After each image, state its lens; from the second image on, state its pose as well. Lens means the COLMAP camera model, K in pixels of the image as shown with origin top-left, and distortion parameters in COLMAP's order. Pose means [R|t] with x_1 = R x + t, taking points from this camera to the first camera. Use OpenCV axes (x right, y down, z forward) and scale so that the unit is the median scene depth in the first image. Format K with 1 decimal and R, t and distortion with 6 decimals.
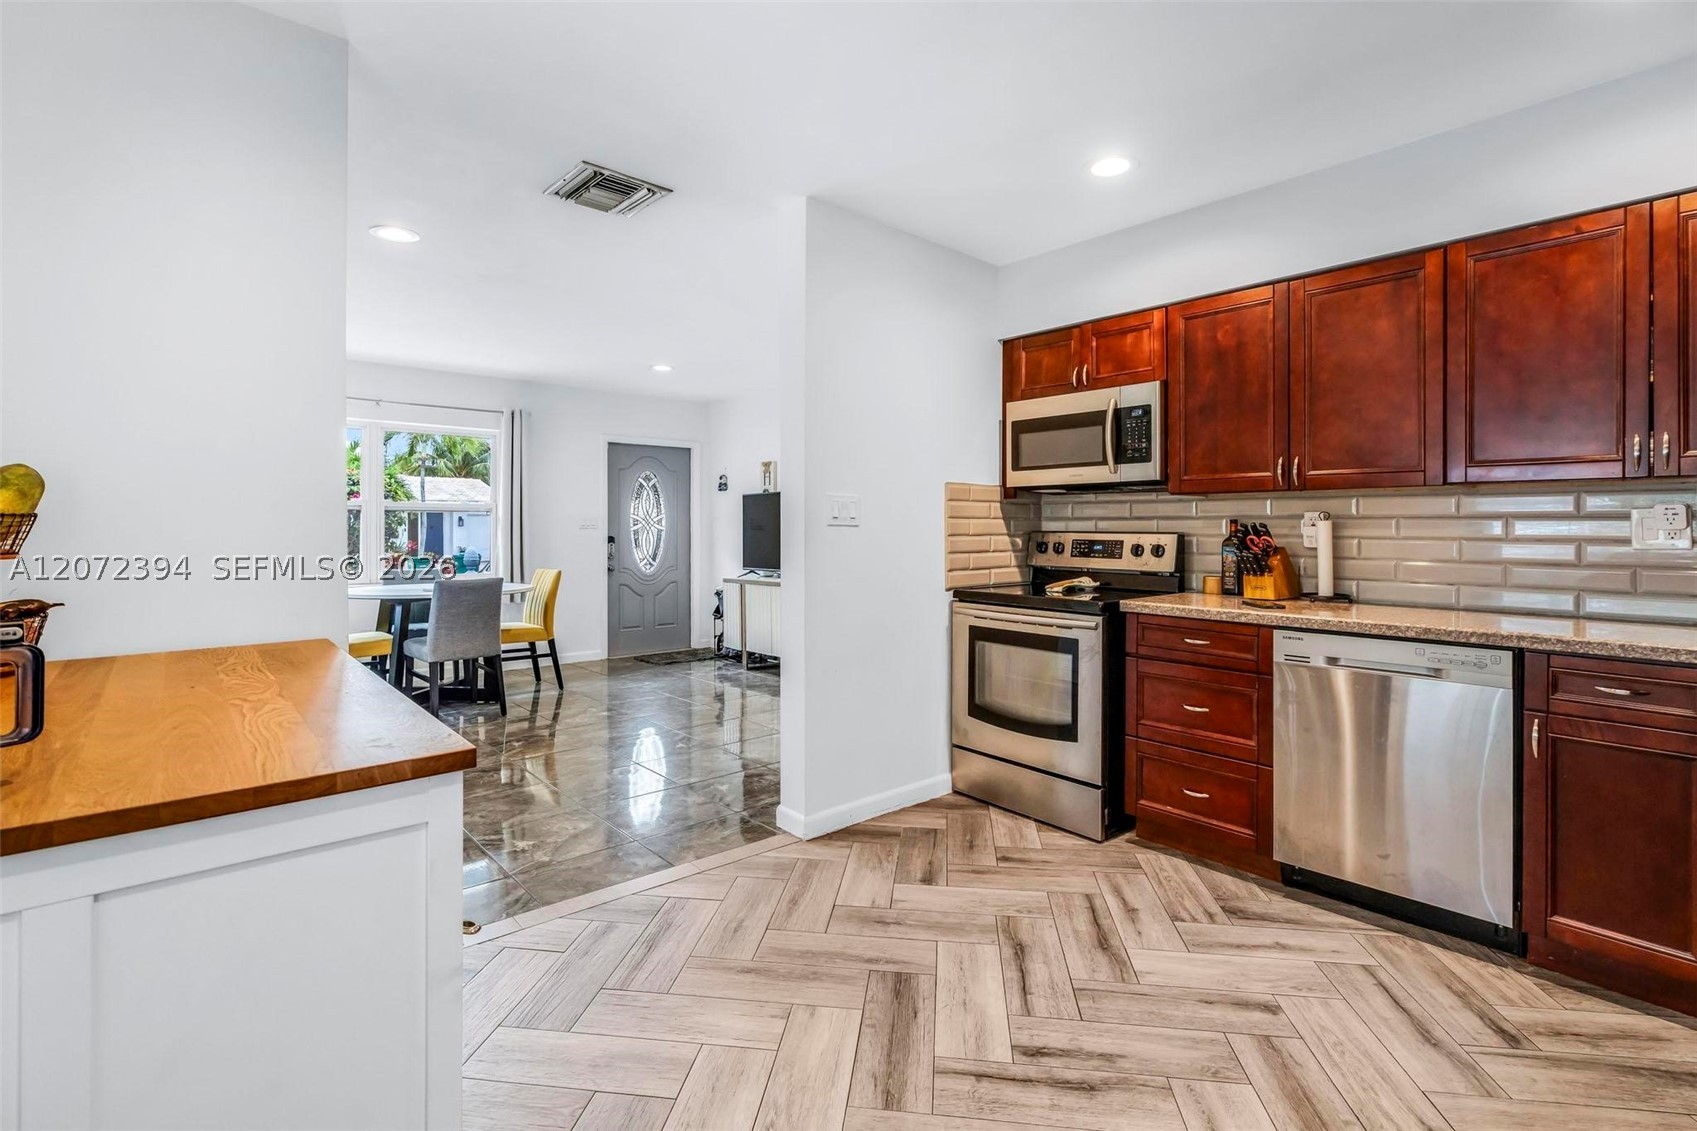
lens RADIAL K [[802.9, 0, 850.3], [0, 802.9, 523.5], [0, 0, 1]] dist [-0.001958, 0.000097]
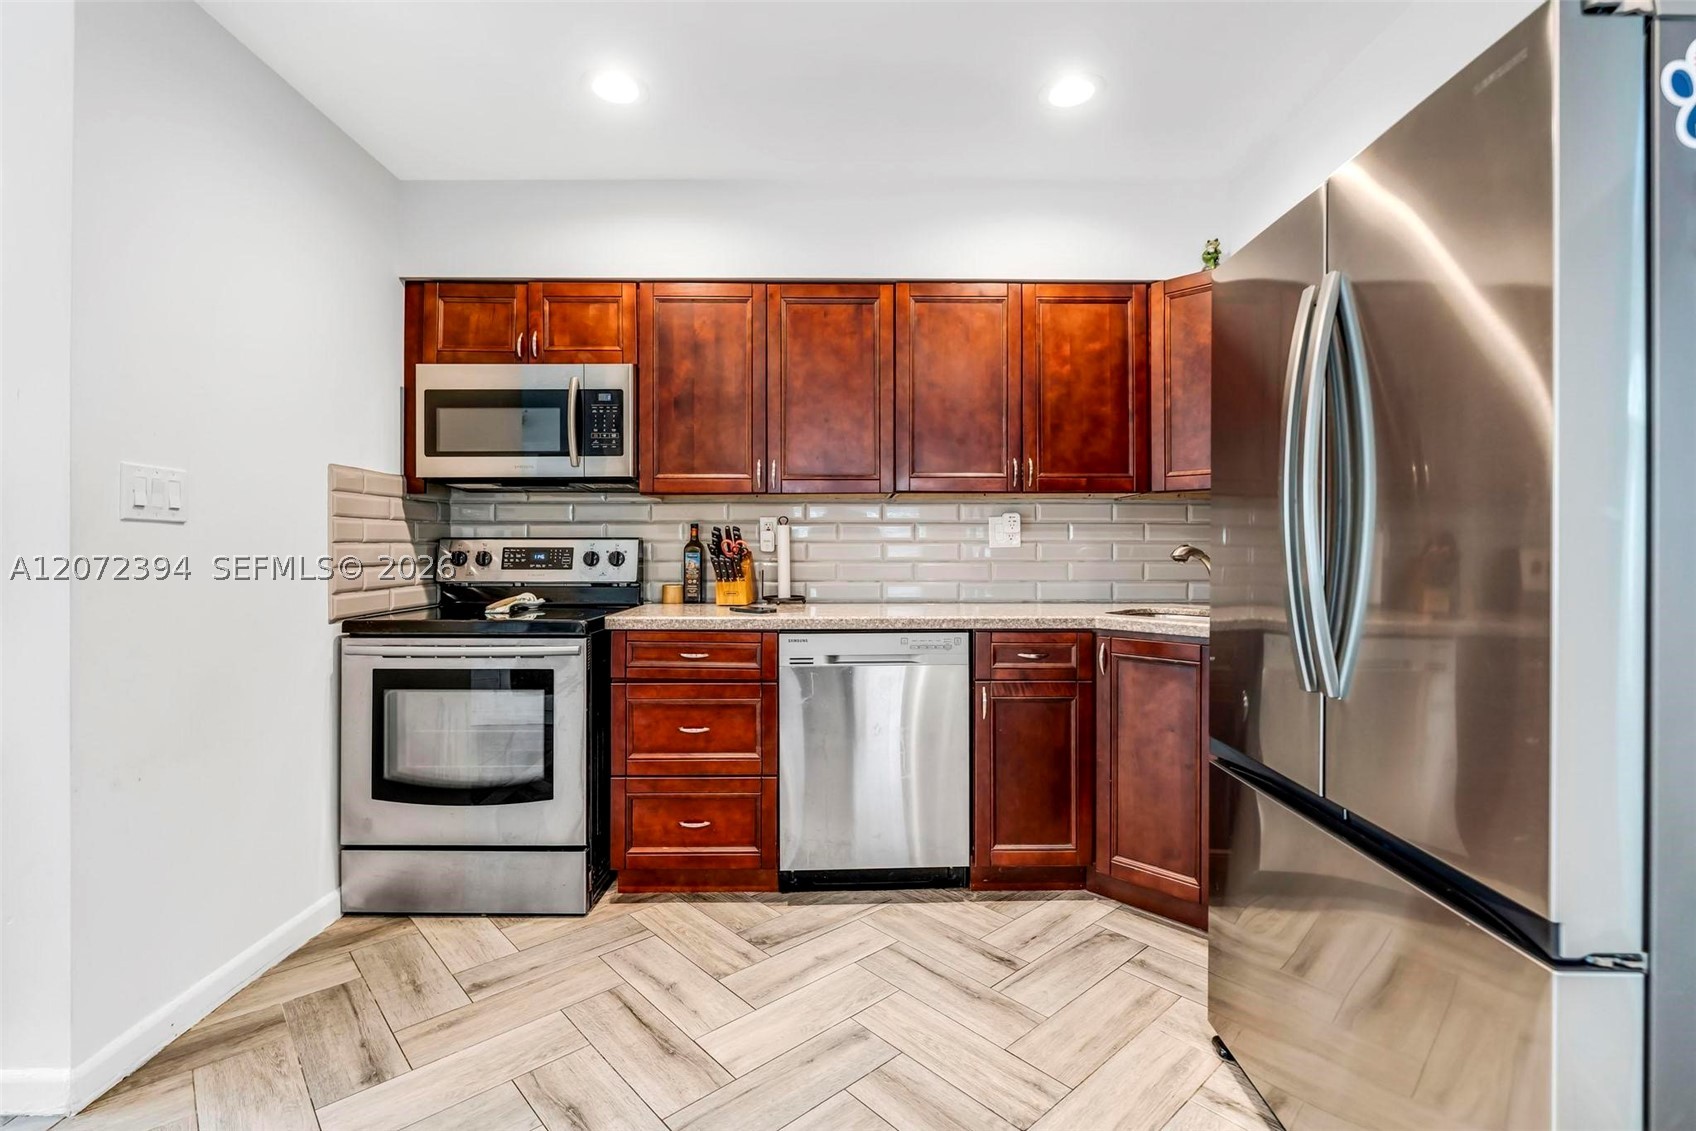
lens RADIAL K [[782.1, 0, 860.5], [0, 782.1, 541.9], [0, 0, 1]] dist [-0.004115, 0.000475]
pose [[0.641541, 0.001191, 0.767088, -0.117841], [0.001032, 0.999997, -0.002415, 0.020281], [-0.767088, 0.002341, 0.641537, 0.274796]]
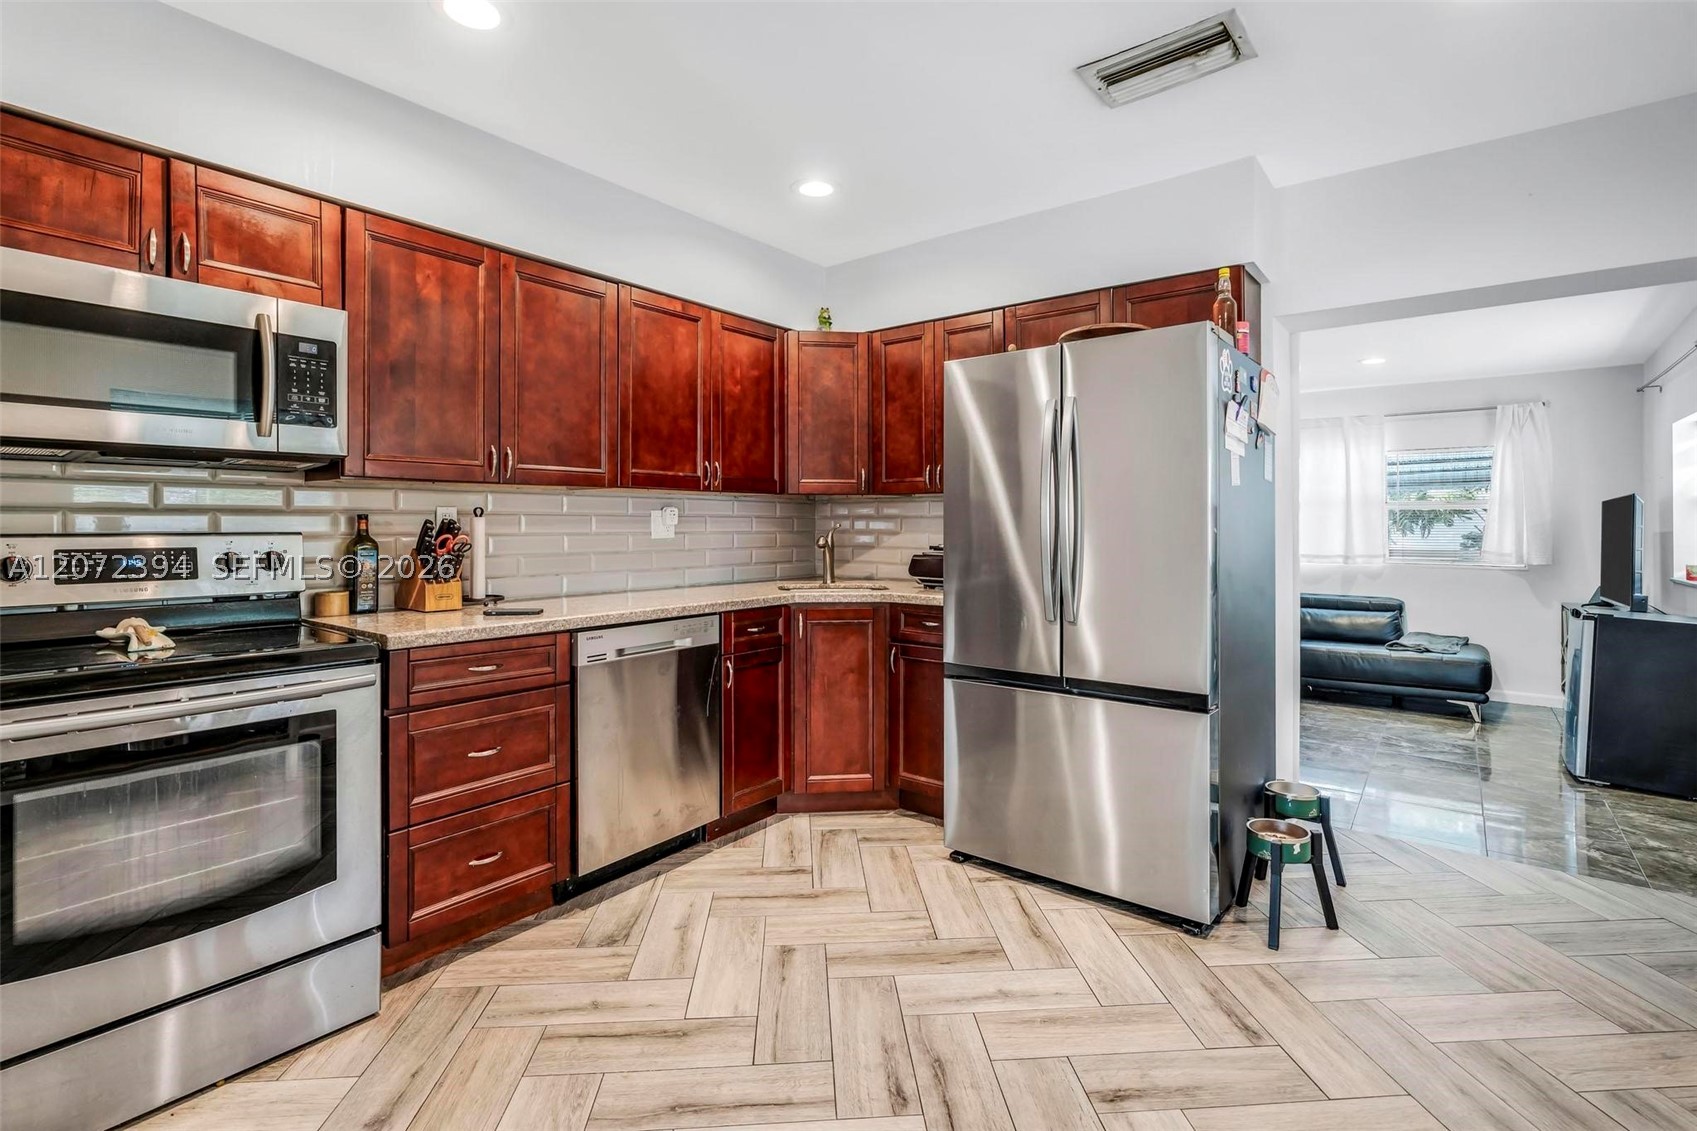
lens RADIAL K [[800.3, 0, 867.3], [0, 800.3, 520.7], [0, 0, 1]] dist [-0.000521, 0.000182]
pose [[-0.210741, 0.000936, 0.977542, -0.400785], [-0.002556, 0.999996, -0.001509, 0.000901], [-0.977539, -0.002816, -0.210737, 0.751021]]
